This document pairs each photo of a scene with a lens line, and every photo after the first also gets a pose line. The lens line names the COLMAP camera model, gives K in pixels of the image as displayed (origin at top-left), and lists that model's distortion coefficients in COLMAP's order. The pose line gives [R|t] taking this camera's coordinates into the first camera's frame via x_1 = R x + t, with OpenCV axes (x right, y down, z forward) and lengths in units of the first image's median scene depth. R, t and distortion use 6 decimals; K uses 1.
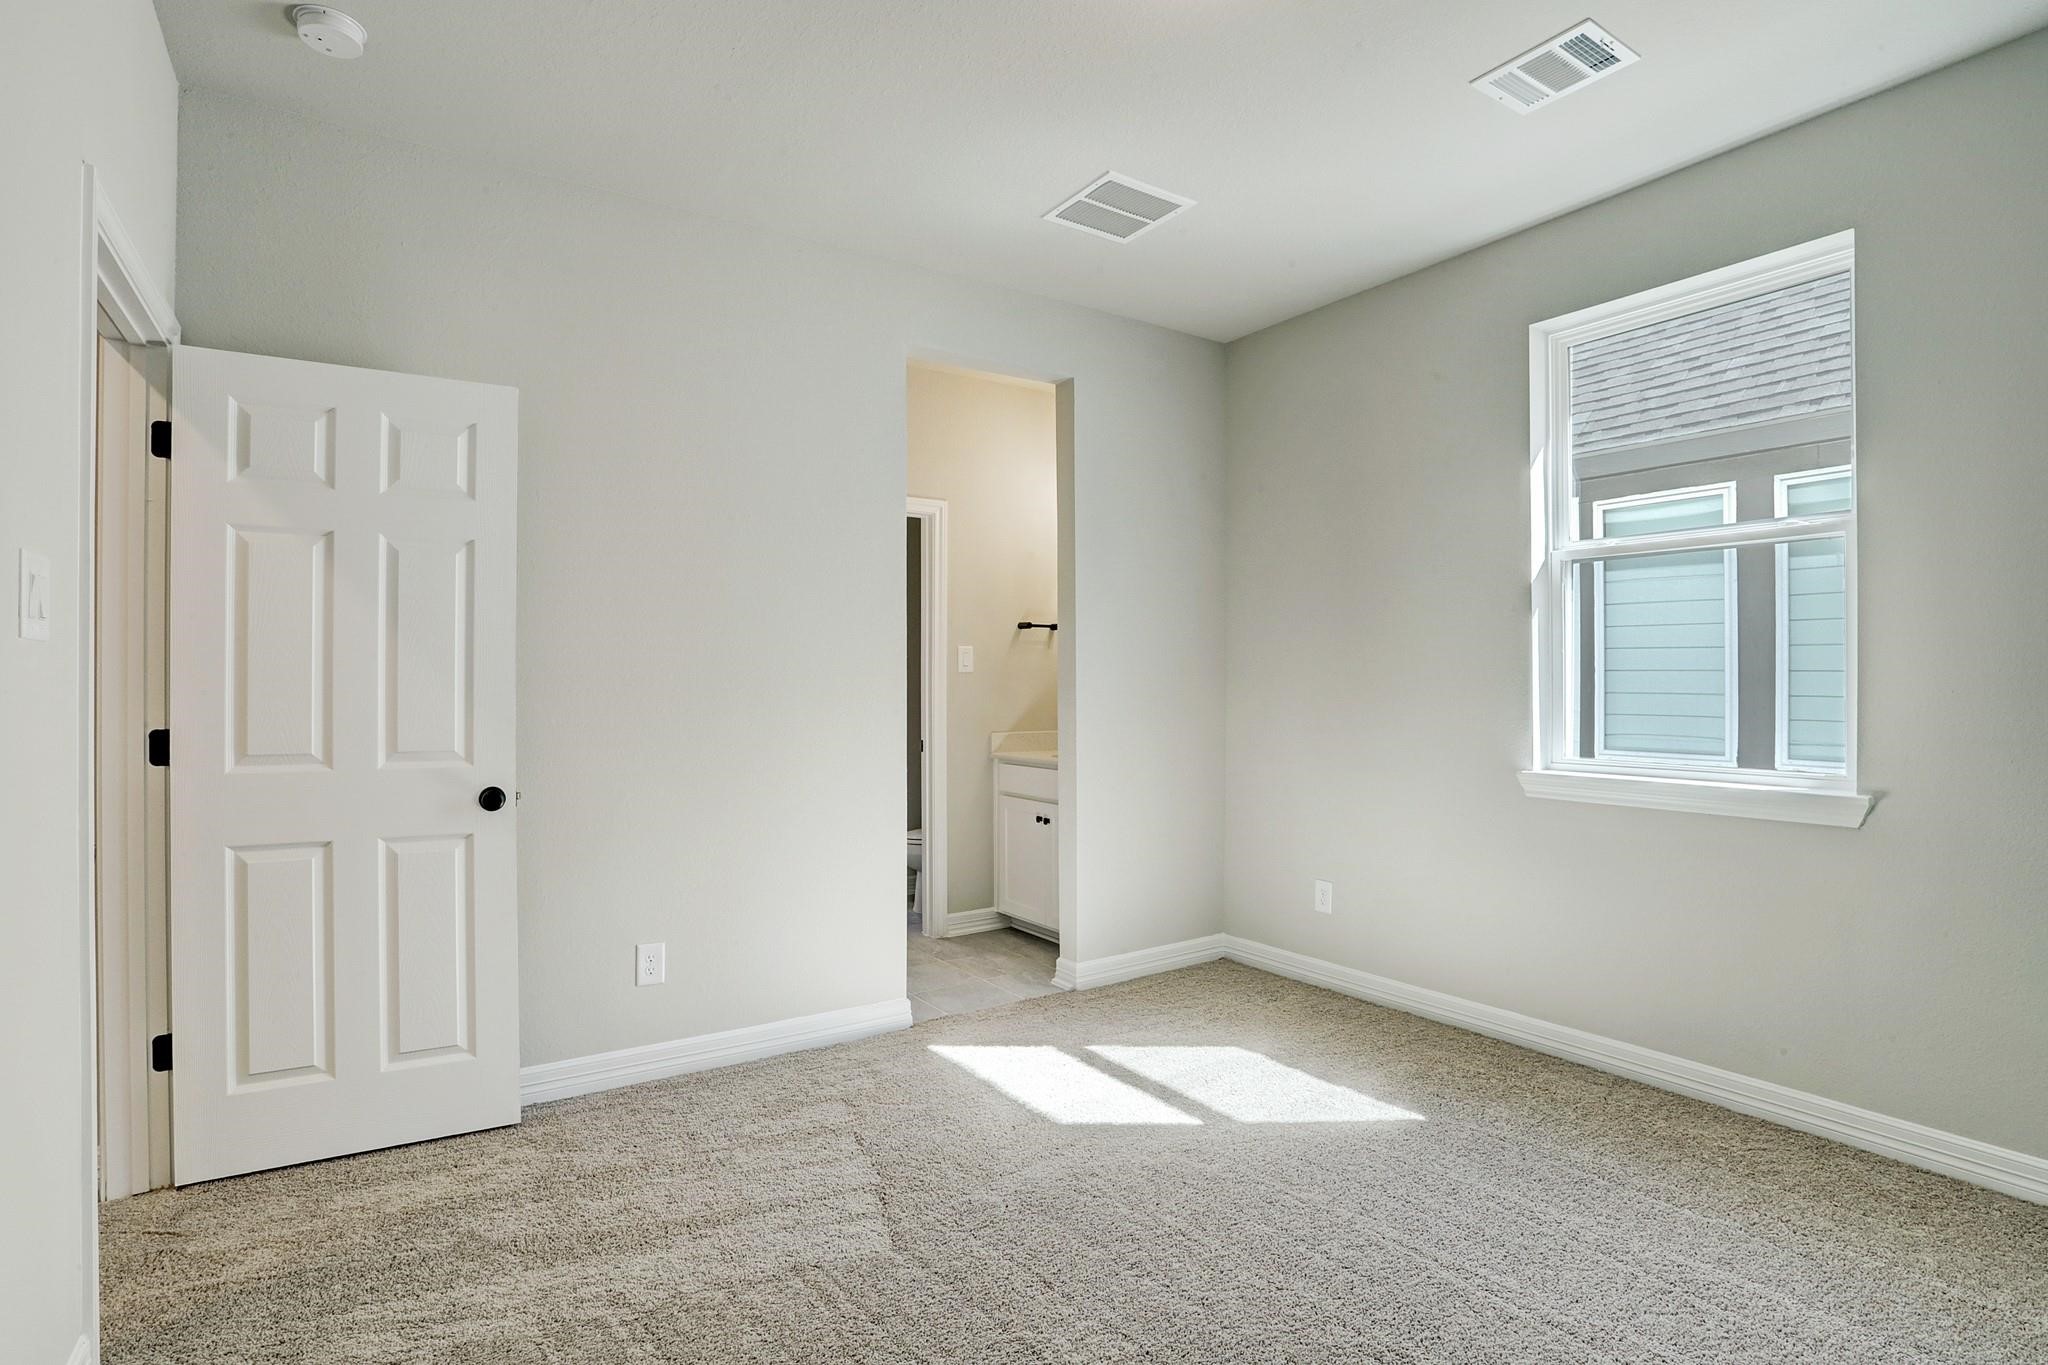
lens RADIAL K [[994.8, 0, 1017.5], [0, 994.8, 692.4], [0, 0, 1]] dist [-0.082673, 0.033946]
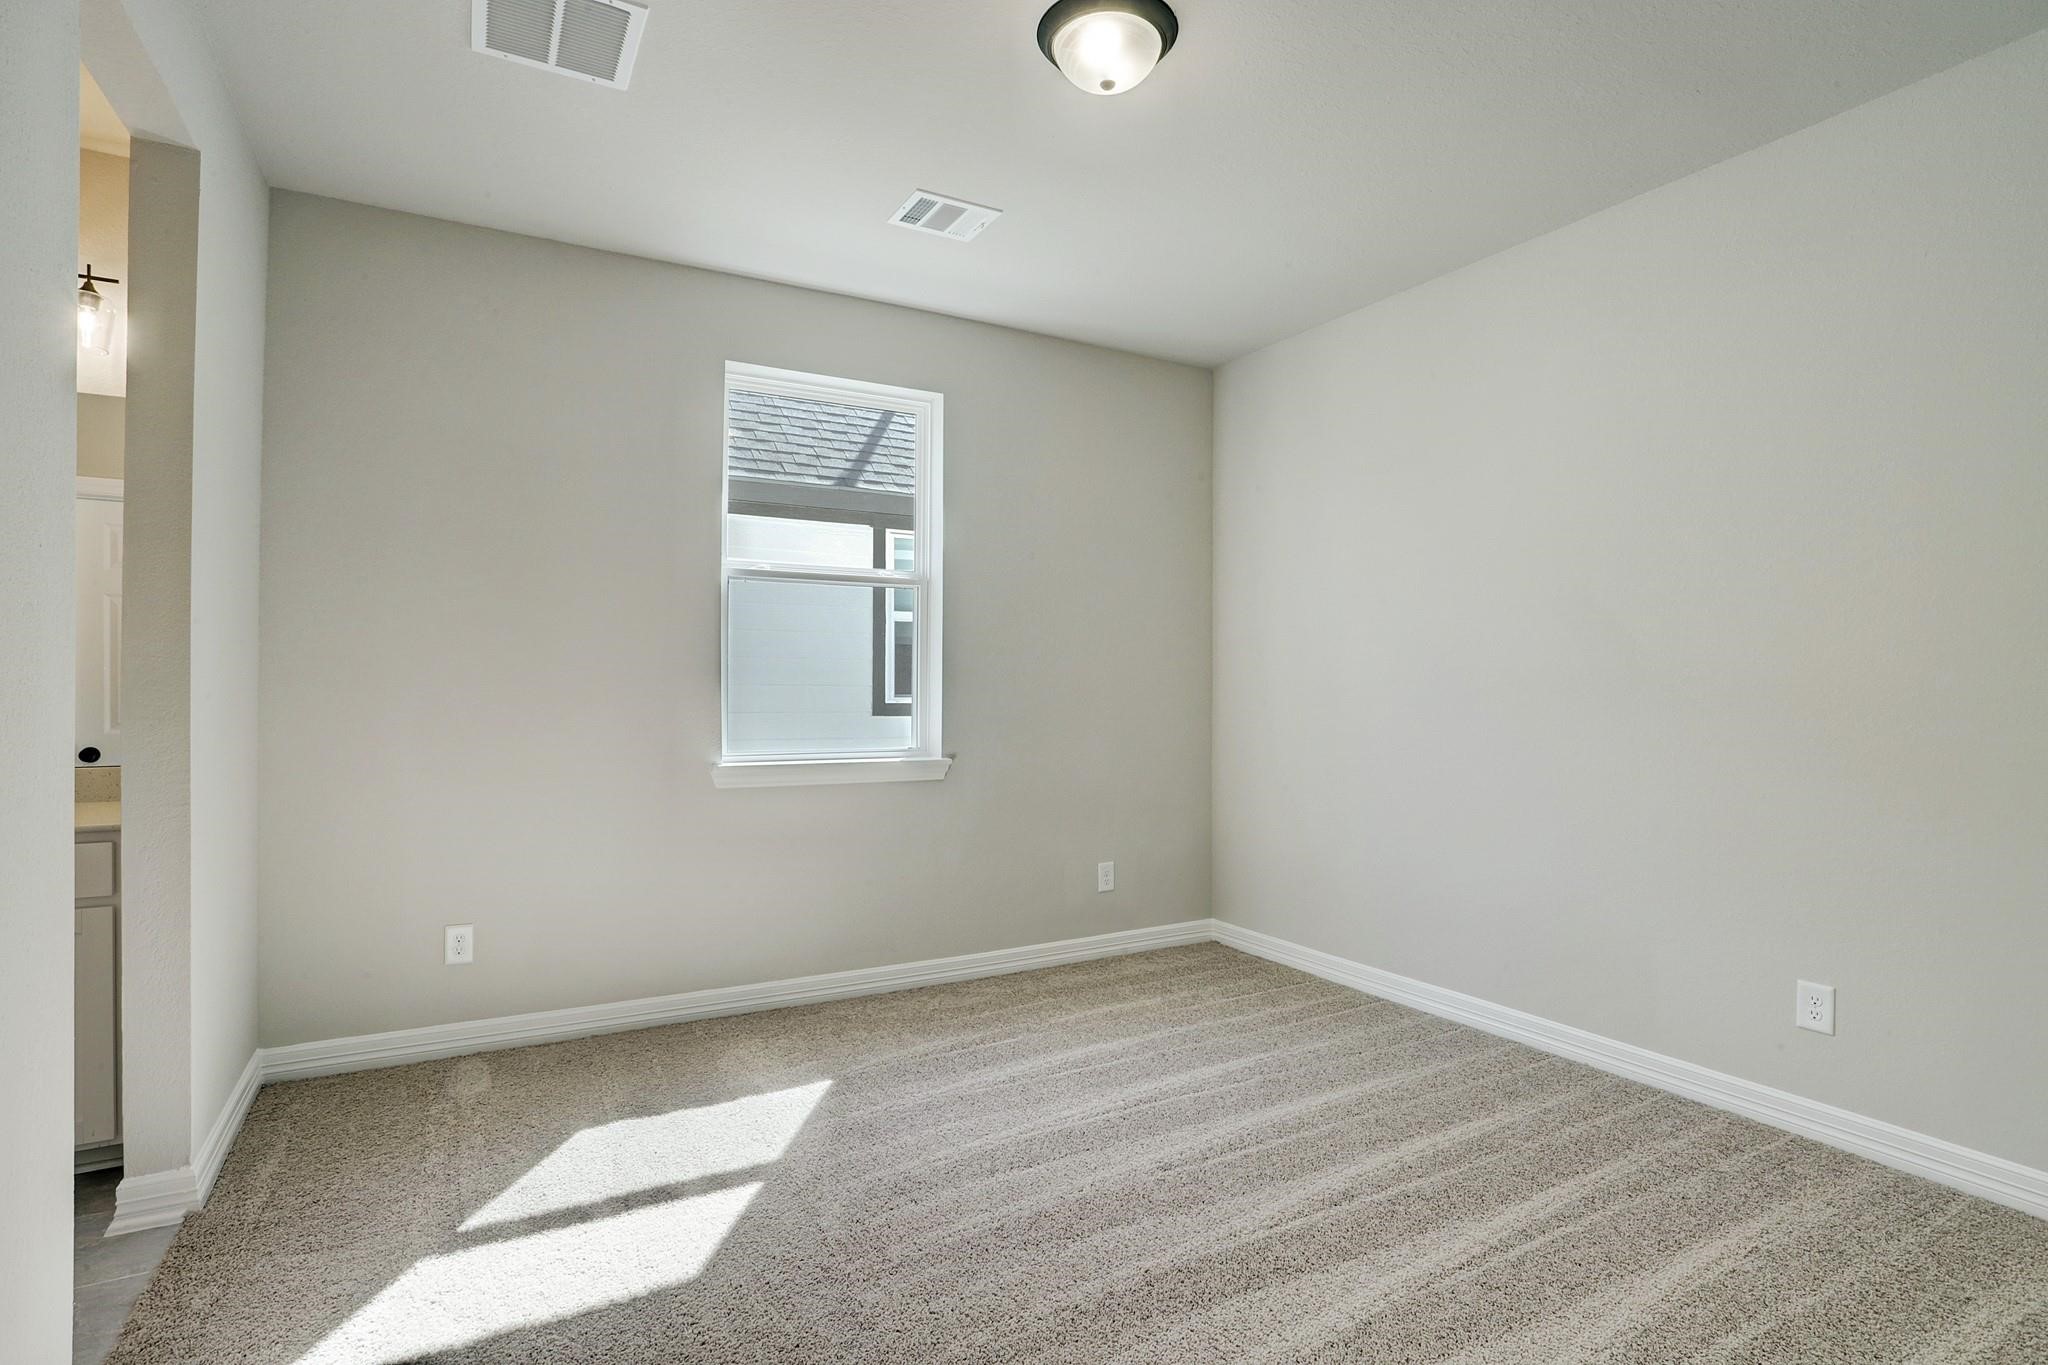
lens RADIAL K [[994.8, 0, 1017.5], [0, 994.8, 692.4], [0, 0, 1]] dist [-0.082673, 0.033946]
pose [[0.085067, -0.009252, 0.996332, -0.604796], [0.007051, 0.999937, 0.008684, -0.006625], [-0.996350, 0.006286, 0.085127, 0.636260]]
